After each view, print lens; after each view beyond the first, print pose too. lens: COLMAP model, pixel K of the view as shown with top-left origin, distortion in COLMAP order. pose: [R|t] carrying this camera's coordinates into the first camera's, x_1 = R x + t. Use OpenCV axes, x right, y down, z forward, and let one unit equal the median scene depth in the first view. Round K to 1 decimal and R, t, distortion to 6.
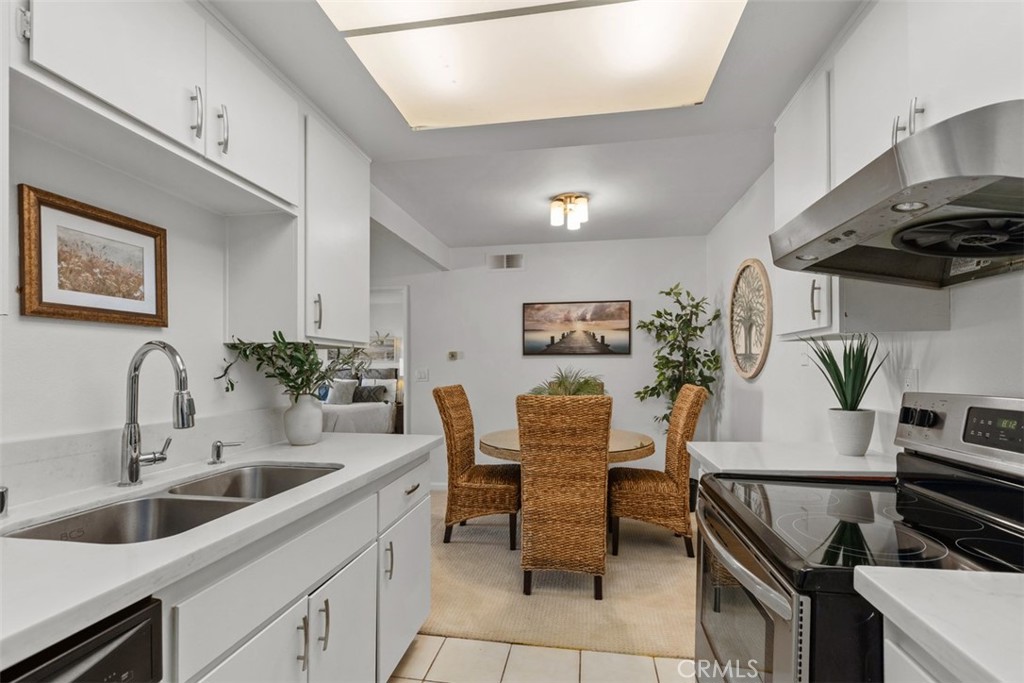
lens RADIAL K [[463.3, 0, 509.4], [0, 463.3, 366.8], [0, 0, 1]] dist [0.001113, 0.000844]
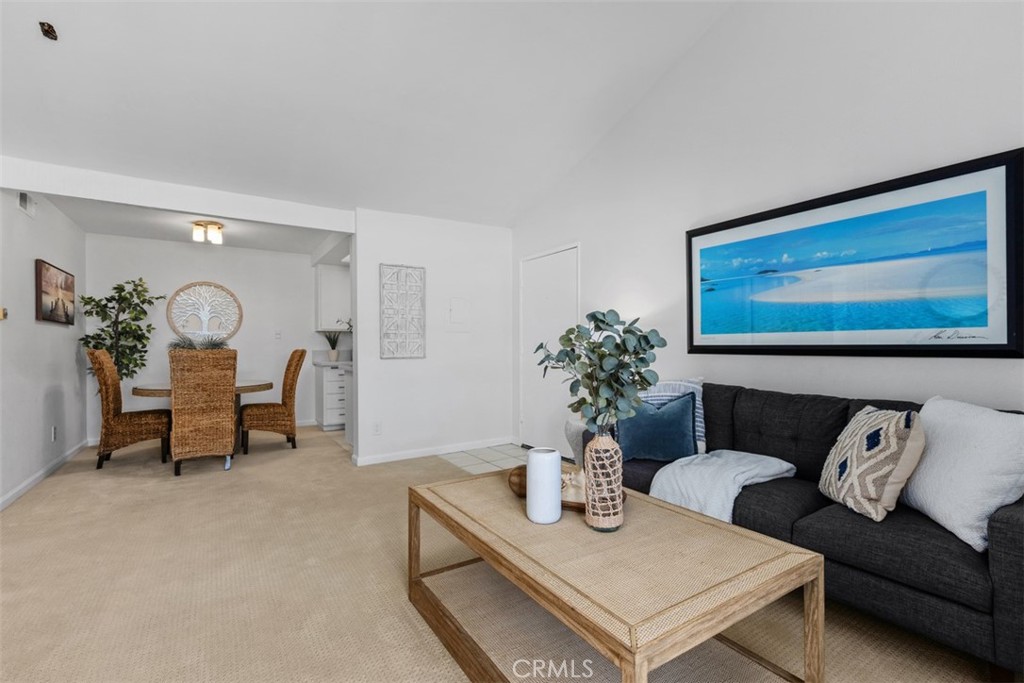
lens RADIAL K [[463.3, 0, 509.5], [0, 463.3, 342.9], [0, 0, 1]] dist [0.001113, 0.000844]
pose [[-0.653164, 0.013257, 0.757100, -1.193536], [0.007525, 0.999911, -0.011017, 0.033036], [-0.757179, -0.001499, -0.653206, 0.908953]]
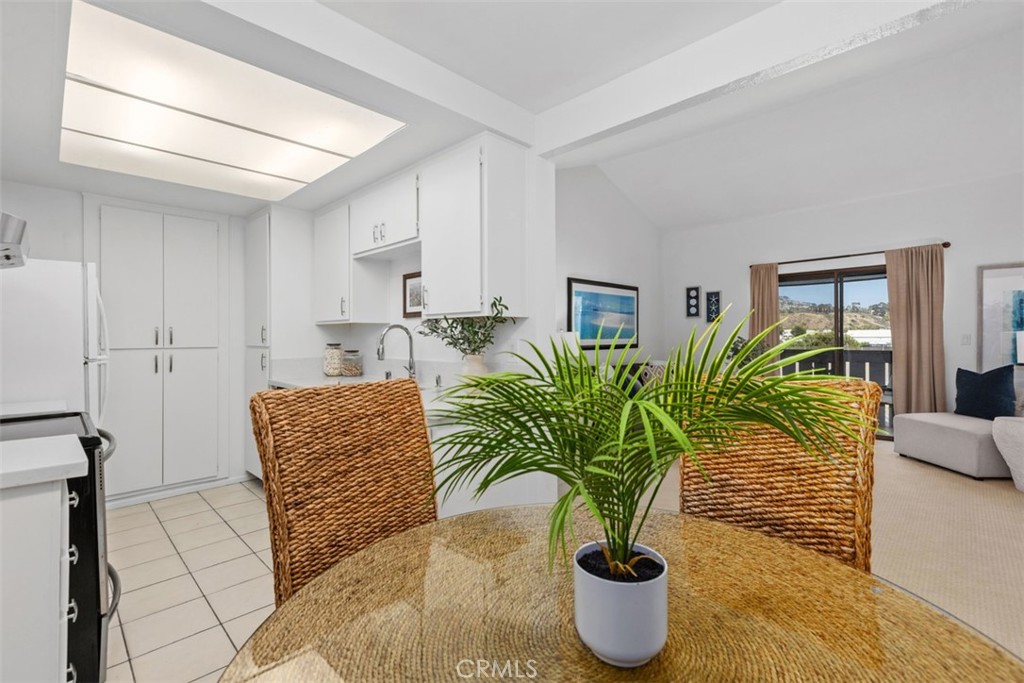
lens RADIAL K [[463.3, 0, 508.1], [0, 463.3, 336.0], [0, 0, 1]] dist [0.001113, 0.000844]
pose [[-0.588680, 0.008701, -0.808319, 0.253132], [0.011858, 0.999927, 0.002128, 0.001002], [0.808279, -0.008333, -0.588740, 0.809225]]
